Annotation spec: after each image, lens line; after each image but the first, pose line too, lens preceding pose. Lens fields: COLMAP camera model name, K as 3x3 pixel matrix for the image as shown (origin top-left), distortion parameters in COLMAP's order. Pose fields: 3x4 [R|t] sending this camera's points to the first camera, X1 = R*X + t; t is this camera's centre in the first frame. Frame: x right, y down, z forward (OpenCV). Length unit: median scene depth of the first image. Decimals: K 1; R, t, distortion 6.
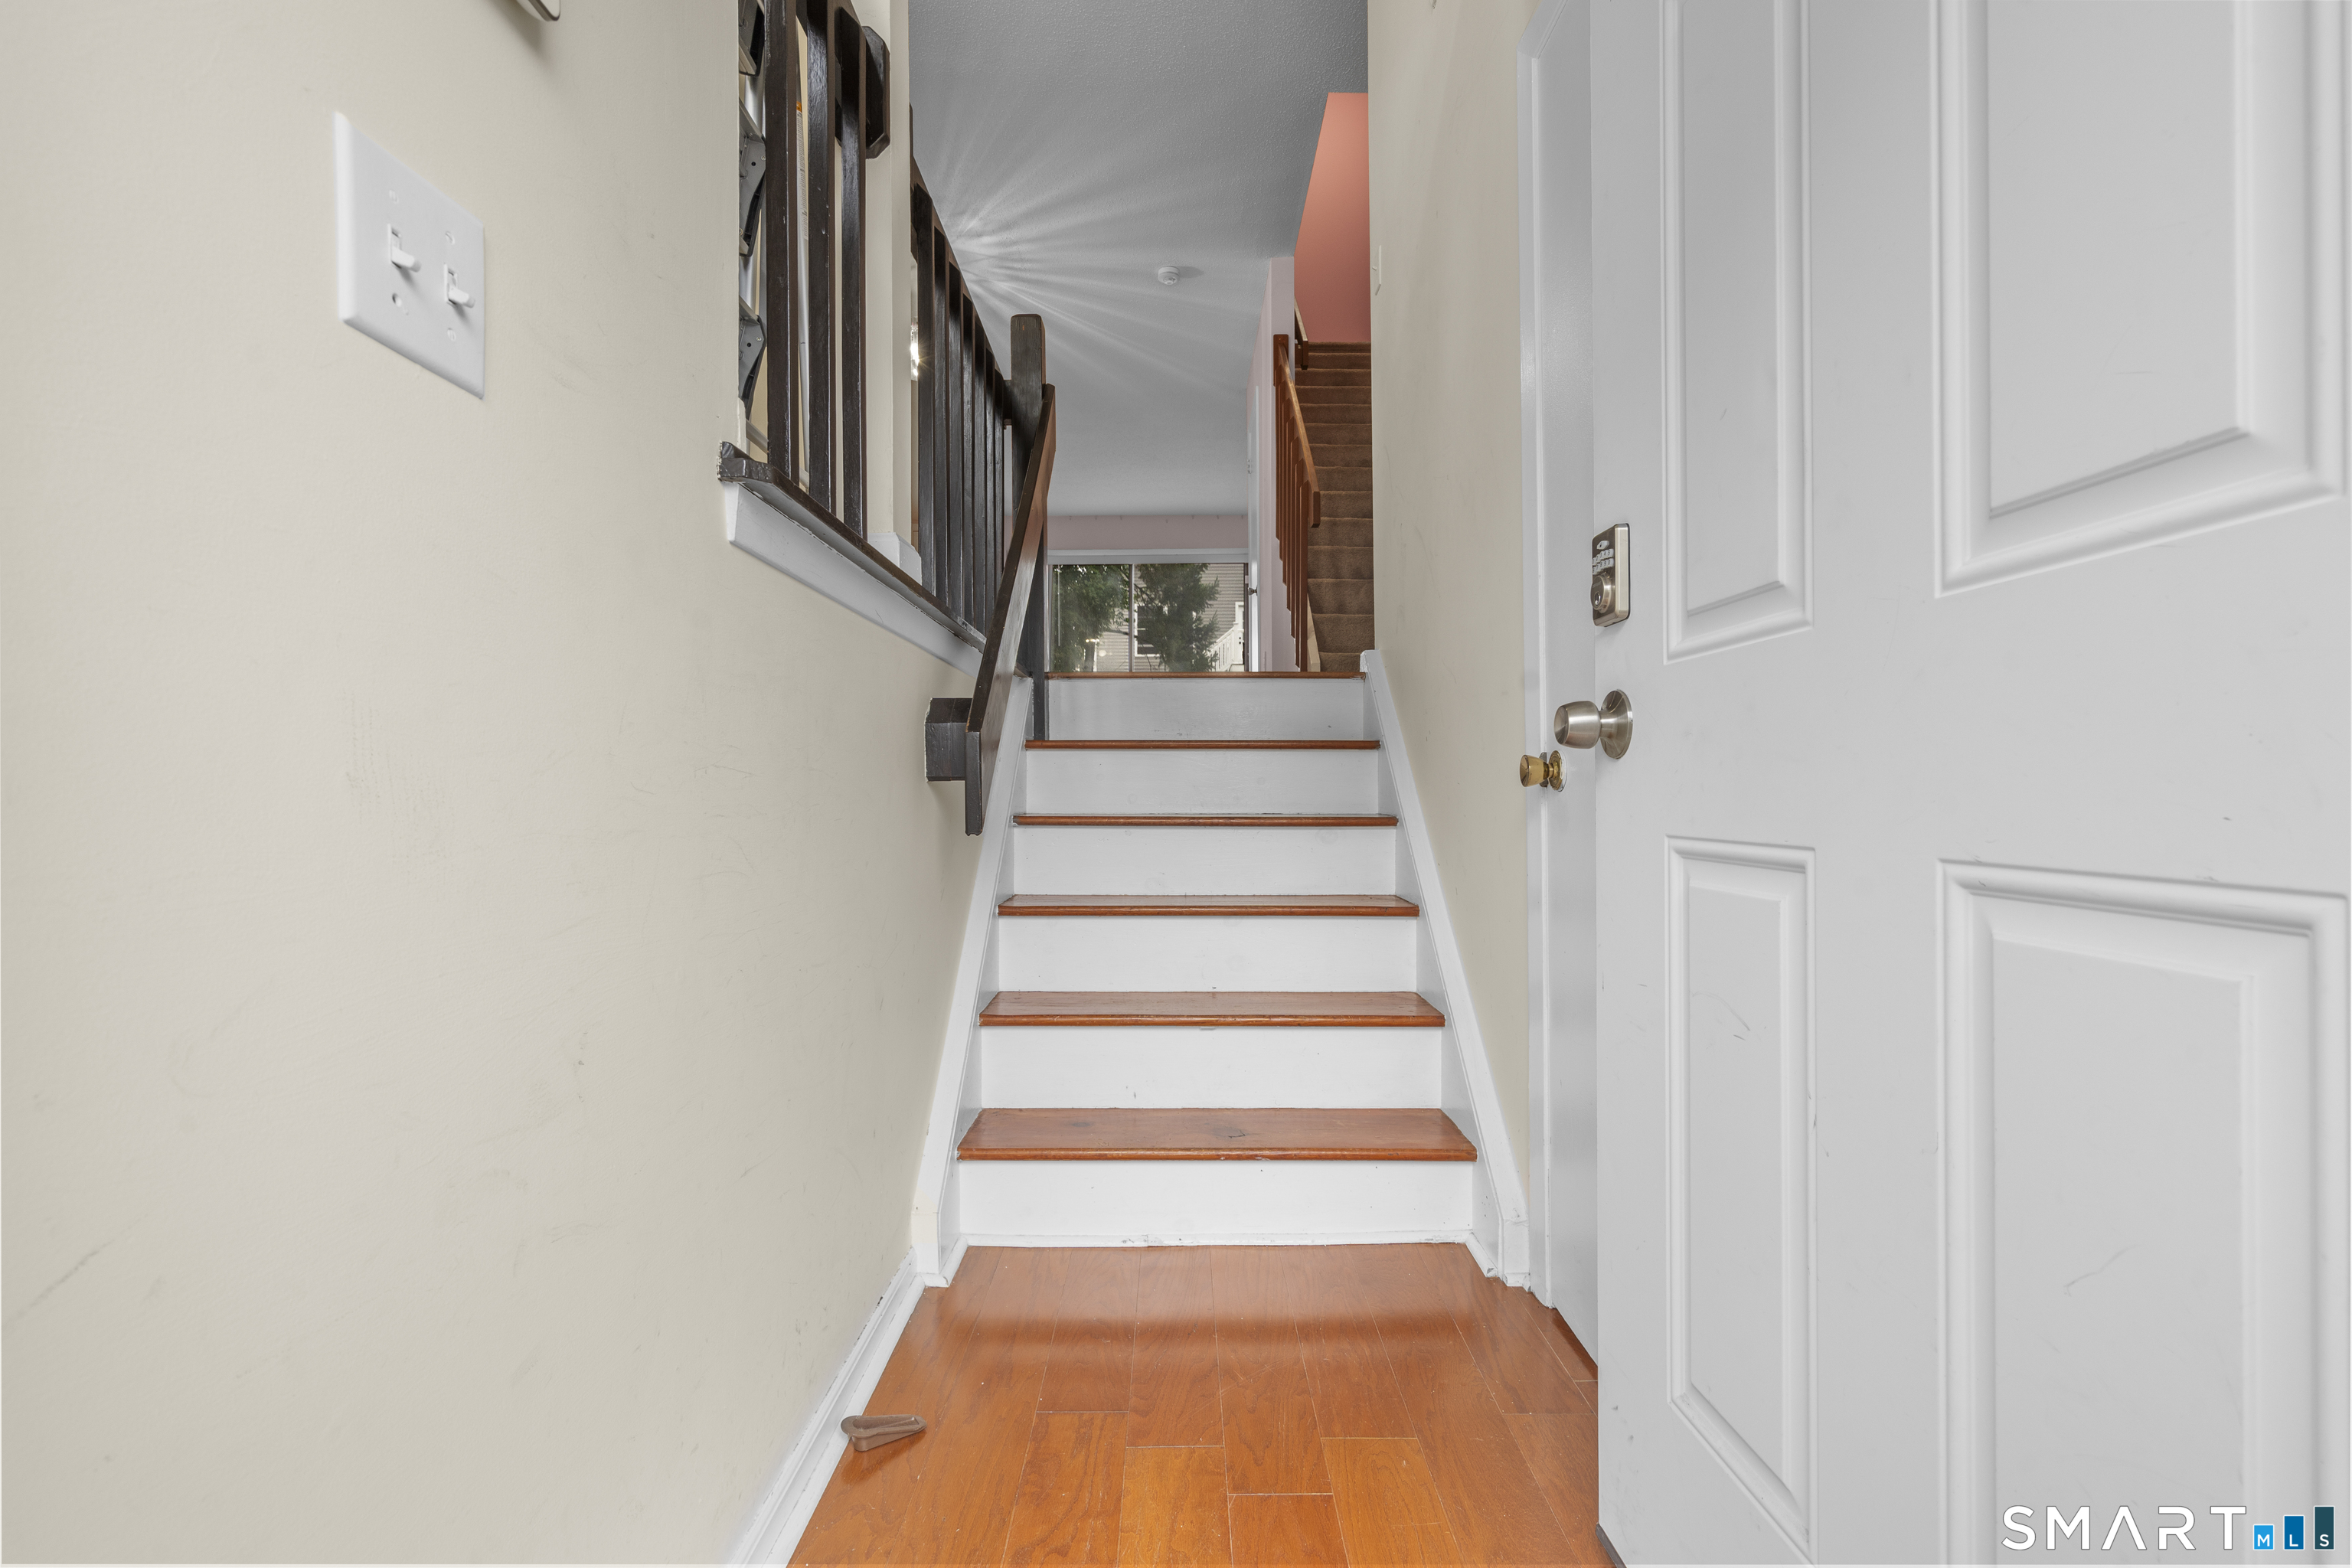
lens RADIAL K [[1054.0, 0, 1180.7], [0, 1054.0, 805.0], [0, 0, 1]] dist [-0.010353, 0.005907]
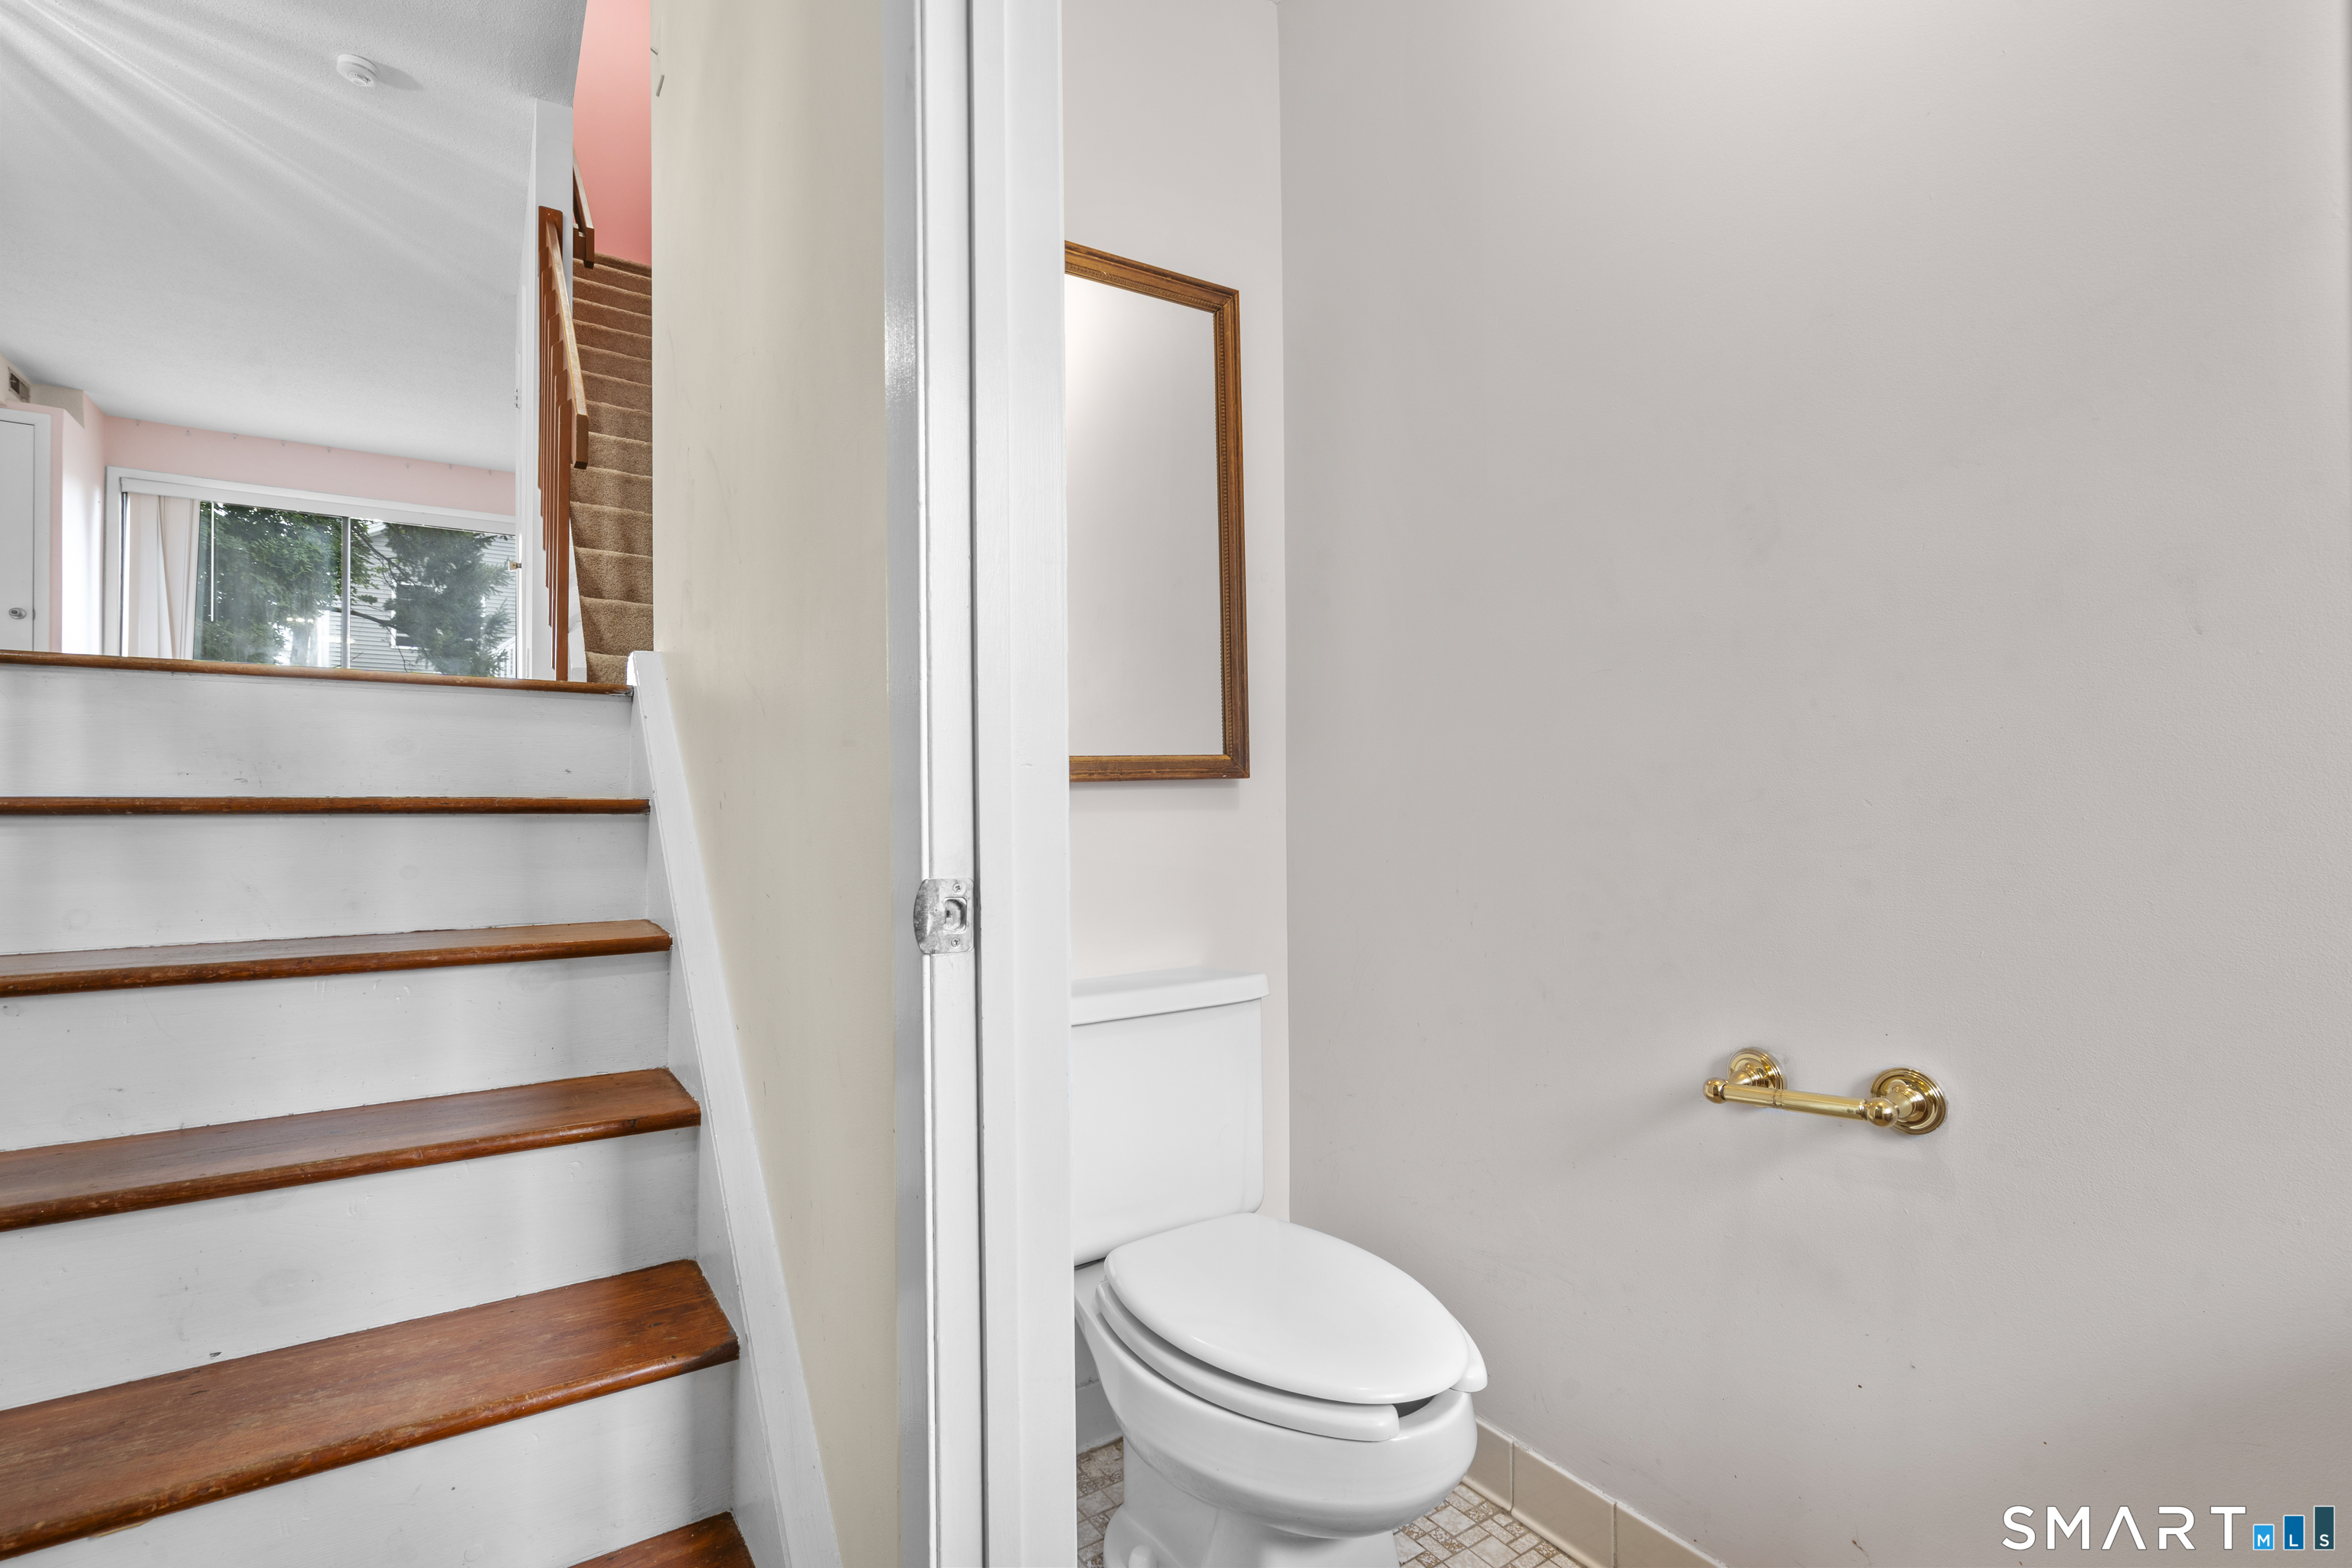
lens RADIAL K [[1054.0, 0, 1180.7], [0, 1054.0, 805.0], [0, 0, 1]] dist [-0.010353, 0.005907]
pose [[0.833028, 0.002950, 0.553222, 0.058545], [0.009647, 0.999756, -0.019857, -0.023771], [-0.553146, 0.021878, 0.832797, 0.178541]]
